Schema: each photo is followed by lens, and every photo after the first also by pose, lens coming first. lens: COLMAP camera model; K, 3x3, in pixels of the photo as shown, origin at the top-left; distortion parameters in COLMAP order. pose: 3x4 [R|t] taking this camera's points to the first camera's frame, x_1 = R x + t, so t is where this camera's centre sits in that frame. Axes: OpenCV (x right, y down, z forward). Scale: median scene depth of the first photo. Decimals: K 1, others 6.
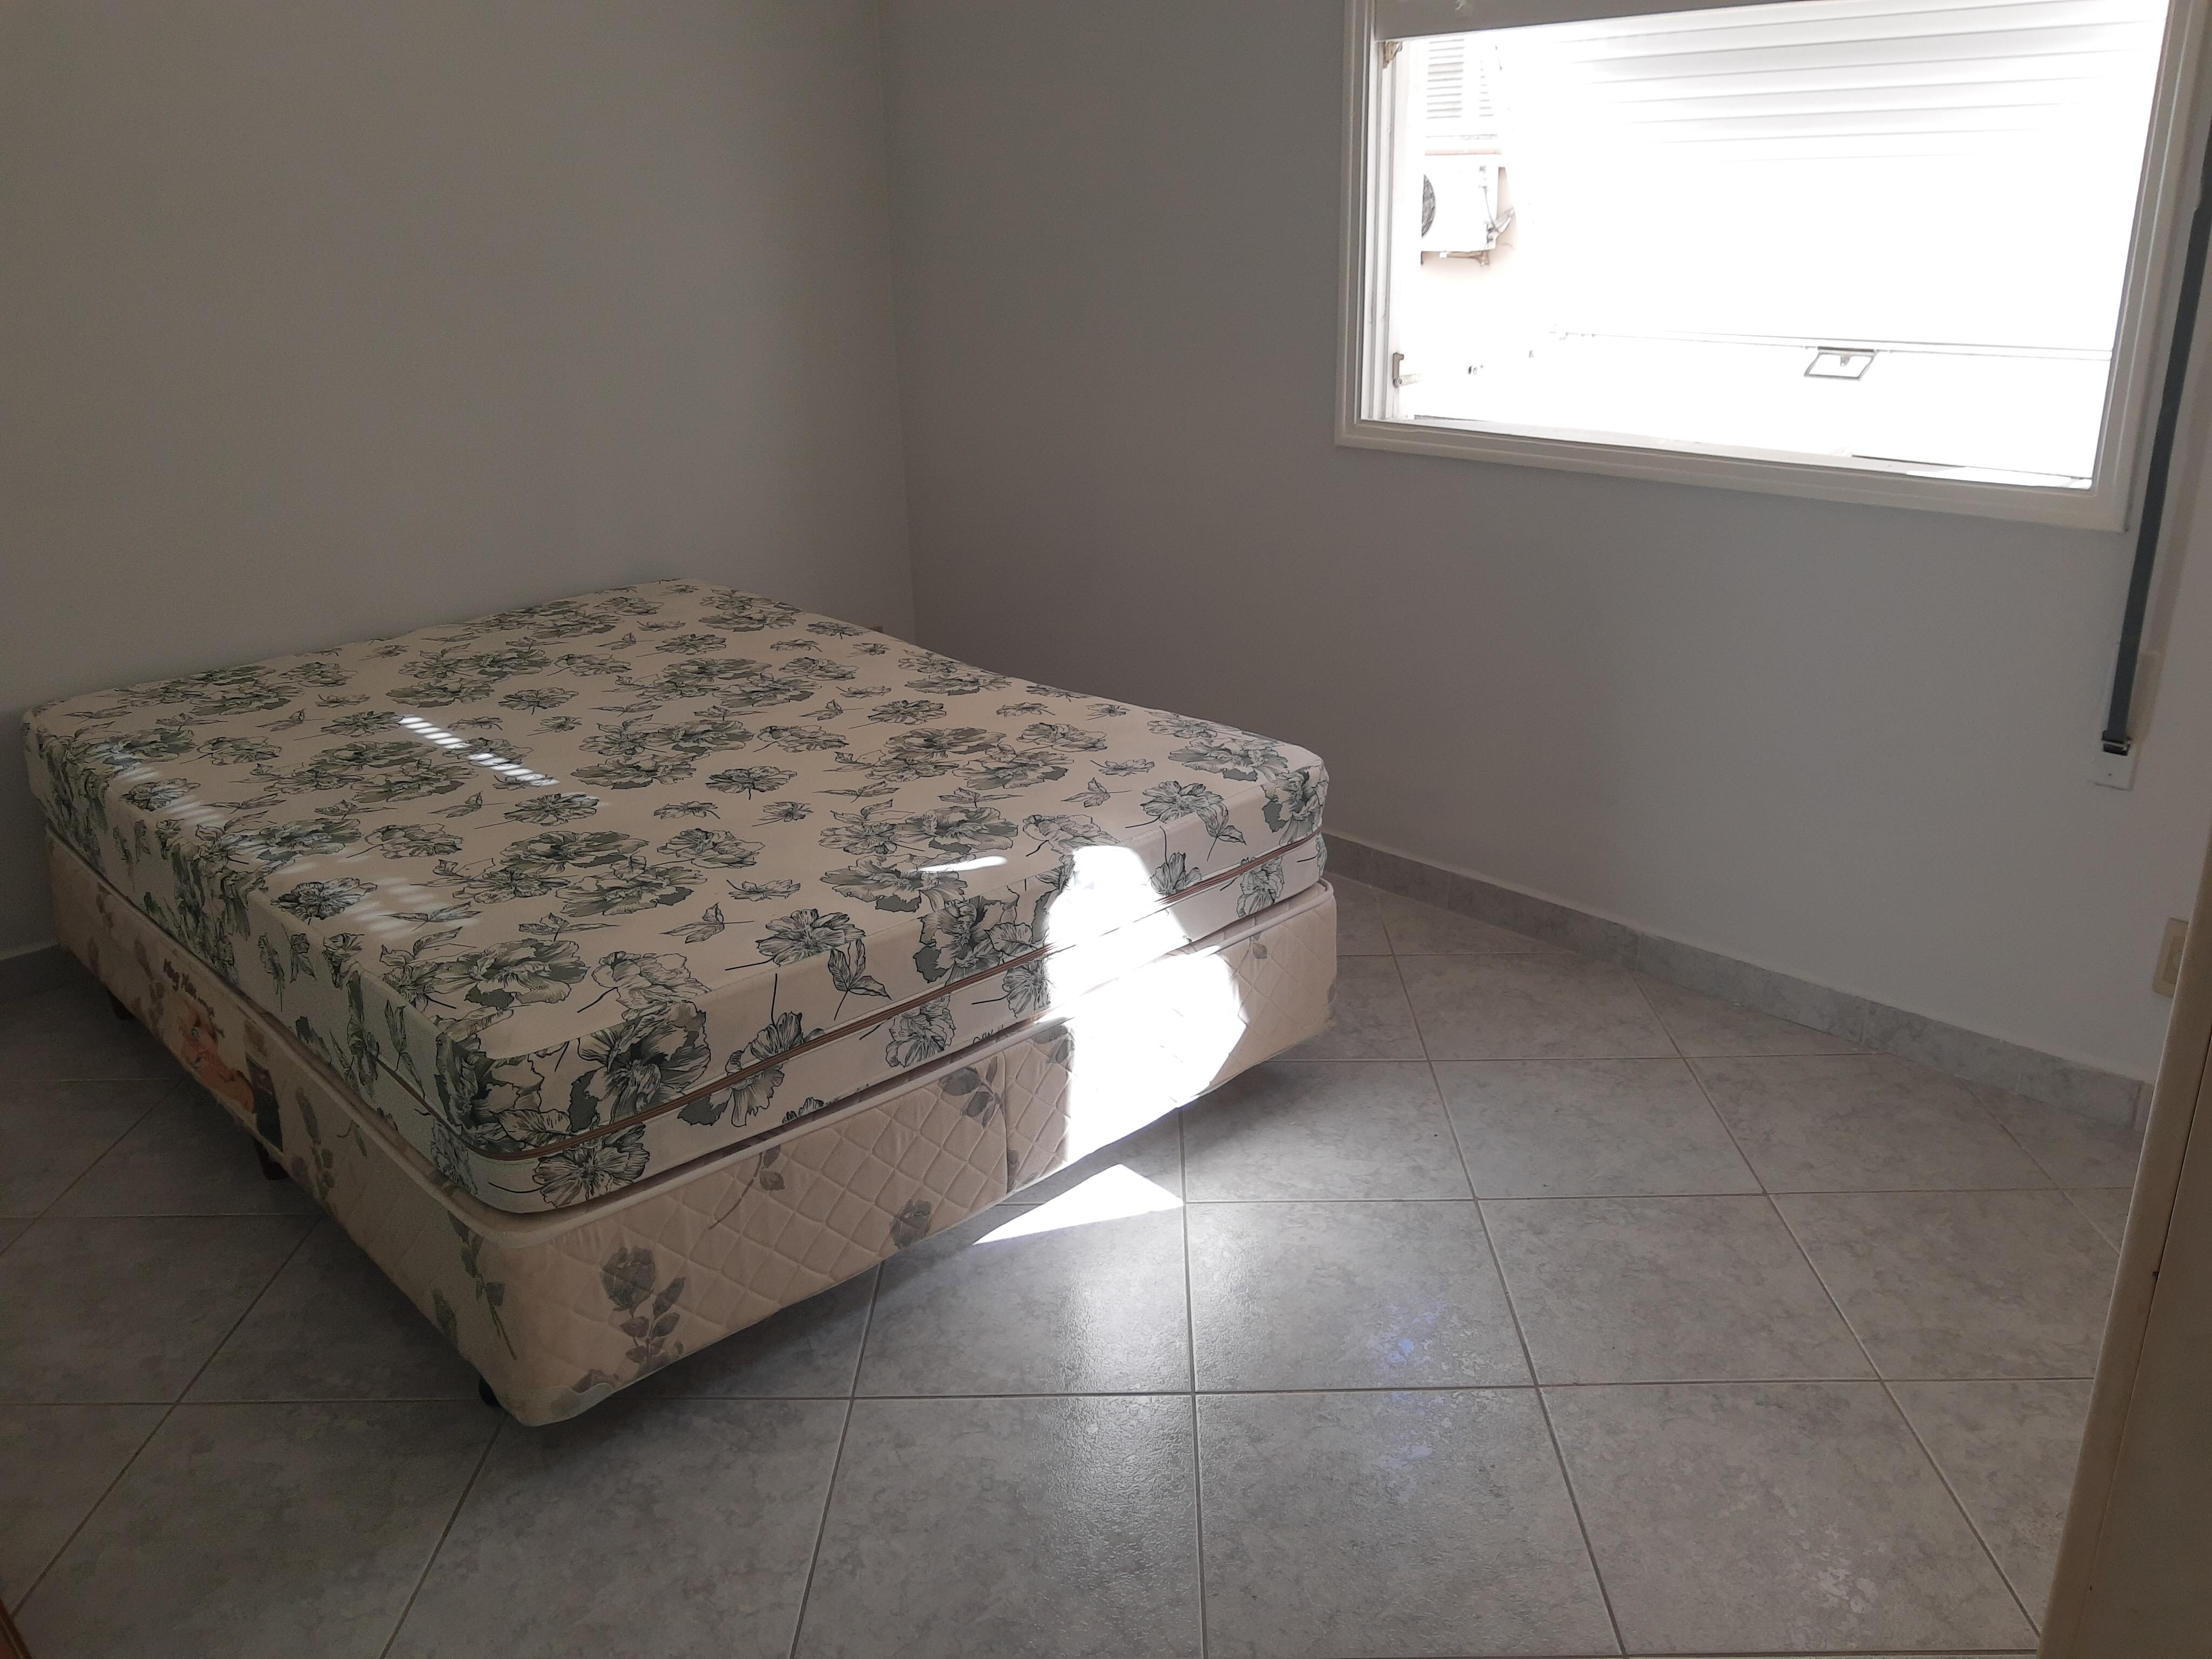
lens RADIAL K [[1746.9, 0, 1100.0], [0, 1746.9, 834.3], [0, 0, 1]] dist [-0.008750, -0.001853]
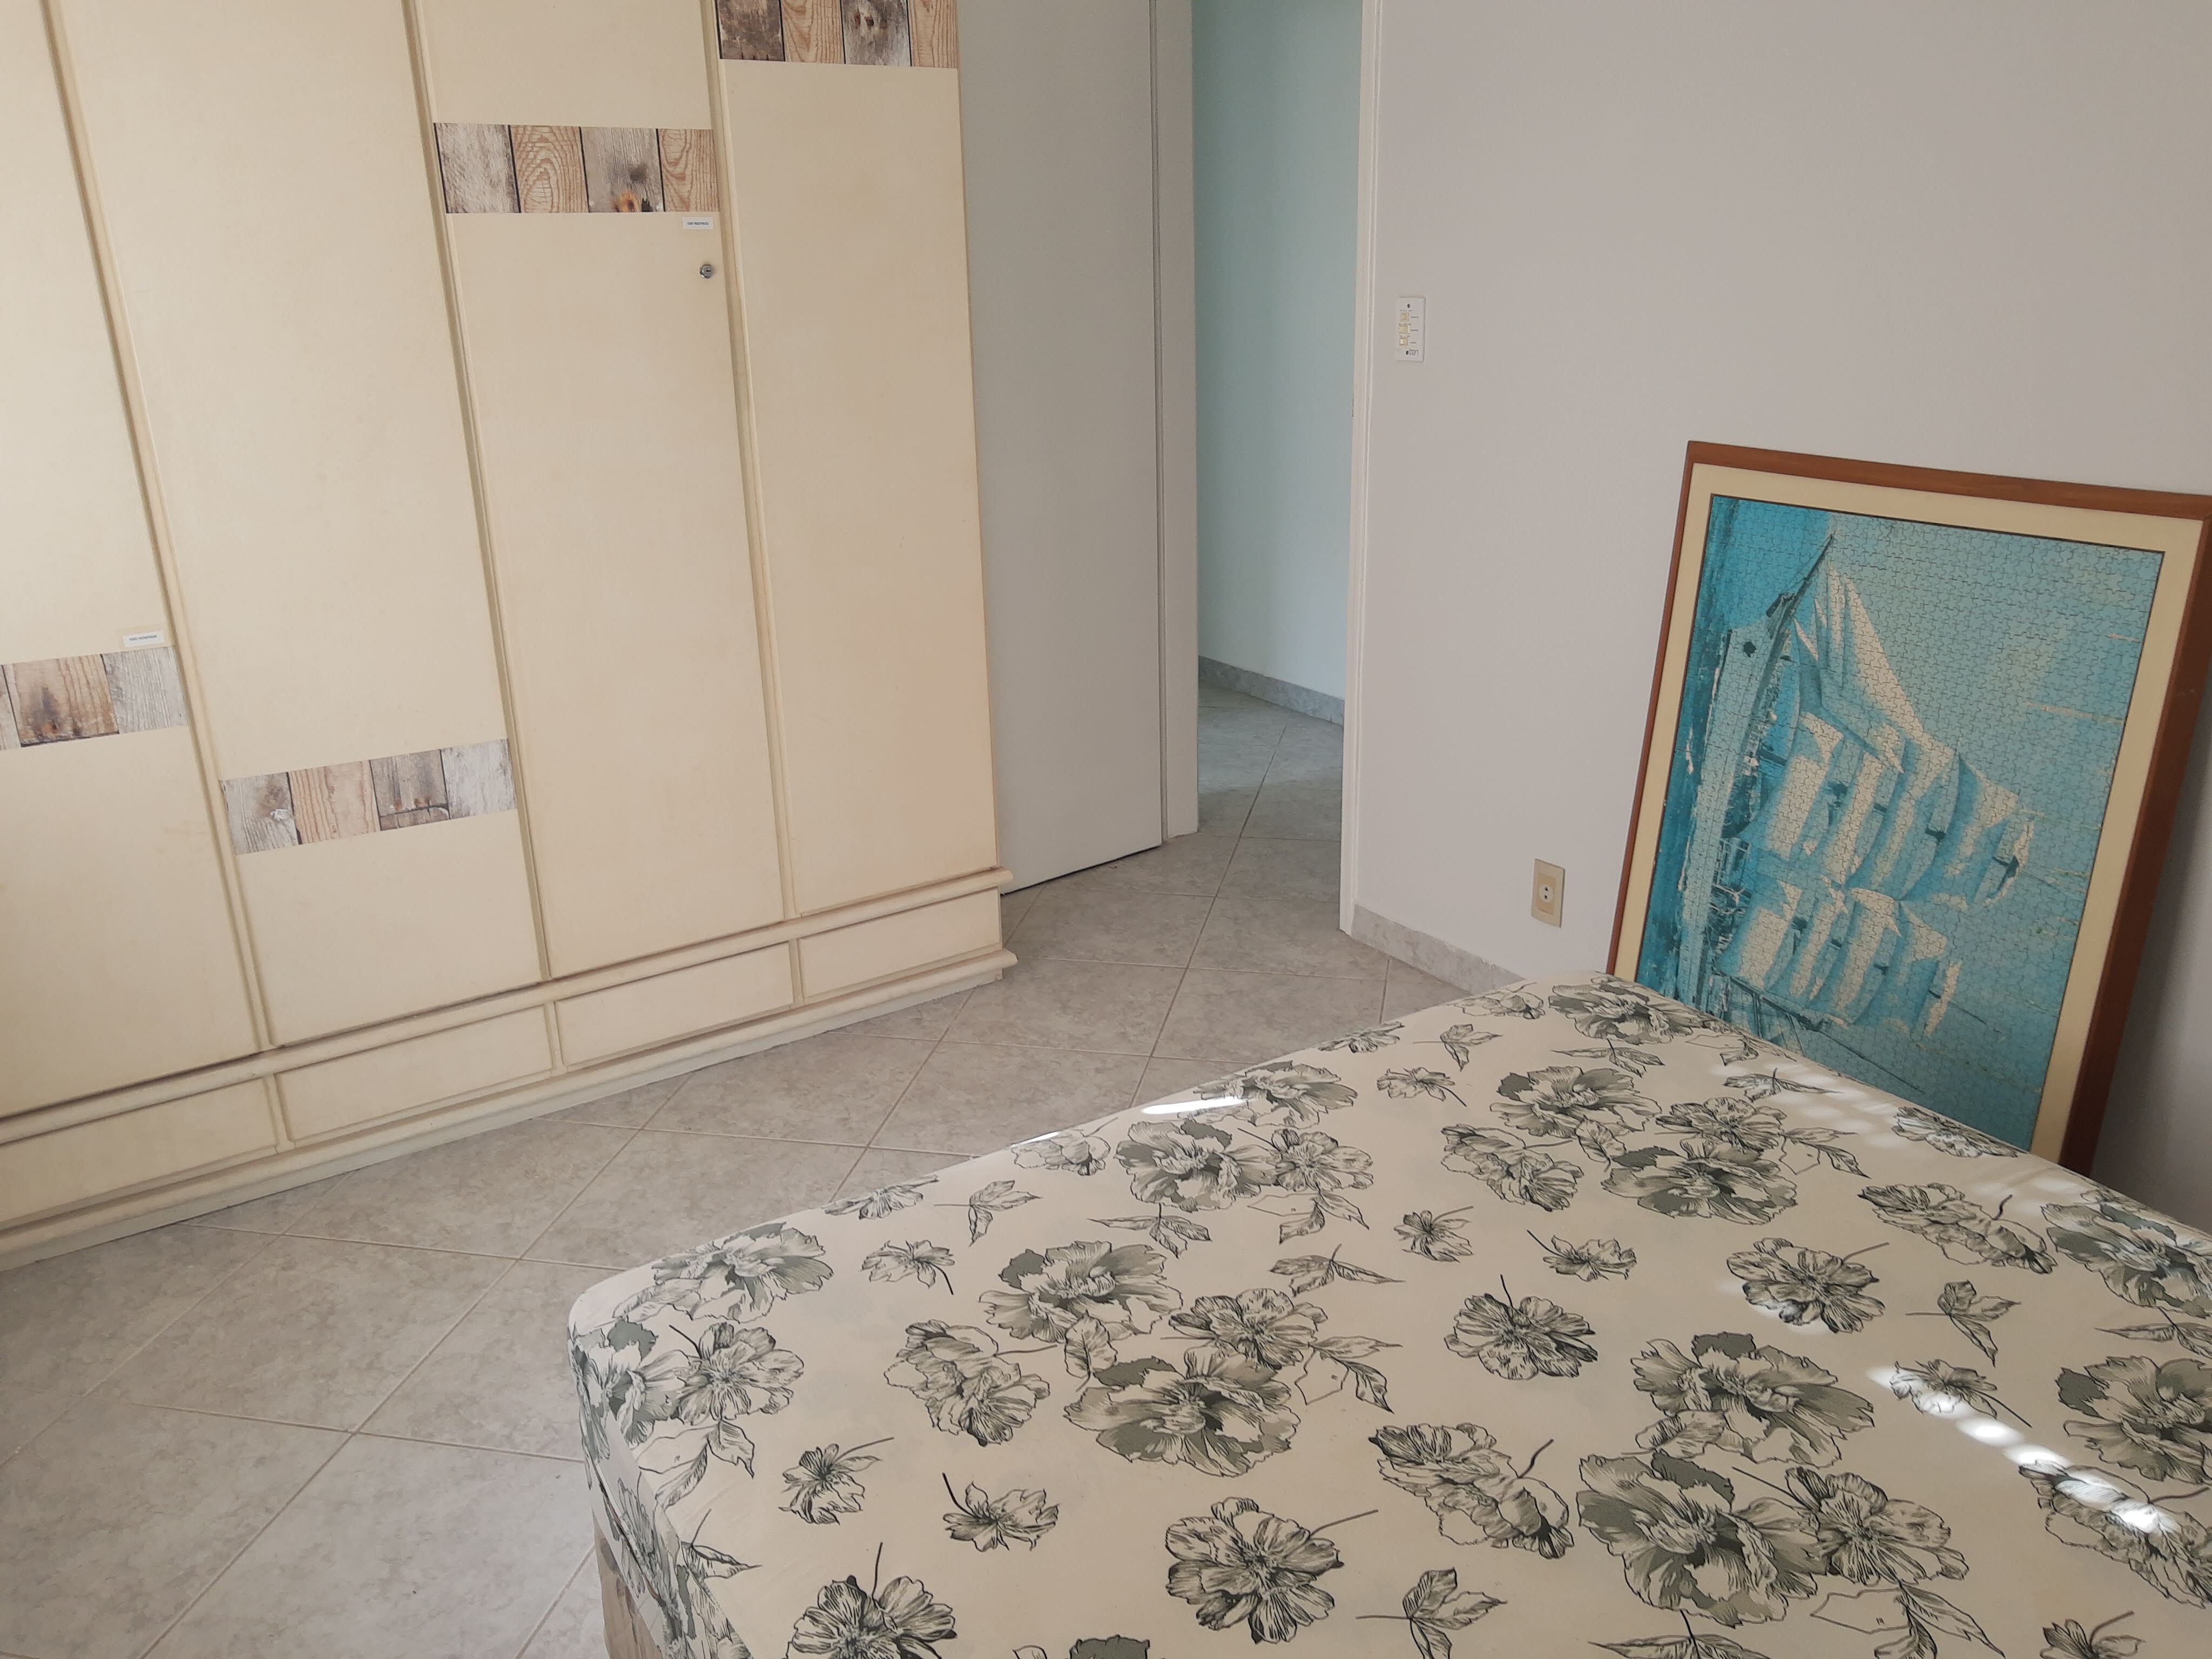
lens RADIAL K [[1746.9, 0, 1100.4], [0, 1746.9, 829.1], [0, 0, 1]] dist [-0.008750, -0.001853]
pose [[-0.980105, -0.020318, 0.197435, -0.188437], [0.111366, 0.767104, 0.631783, -0.600465], [-0.164289, 0.641201, -0.749580, 1.472029]]
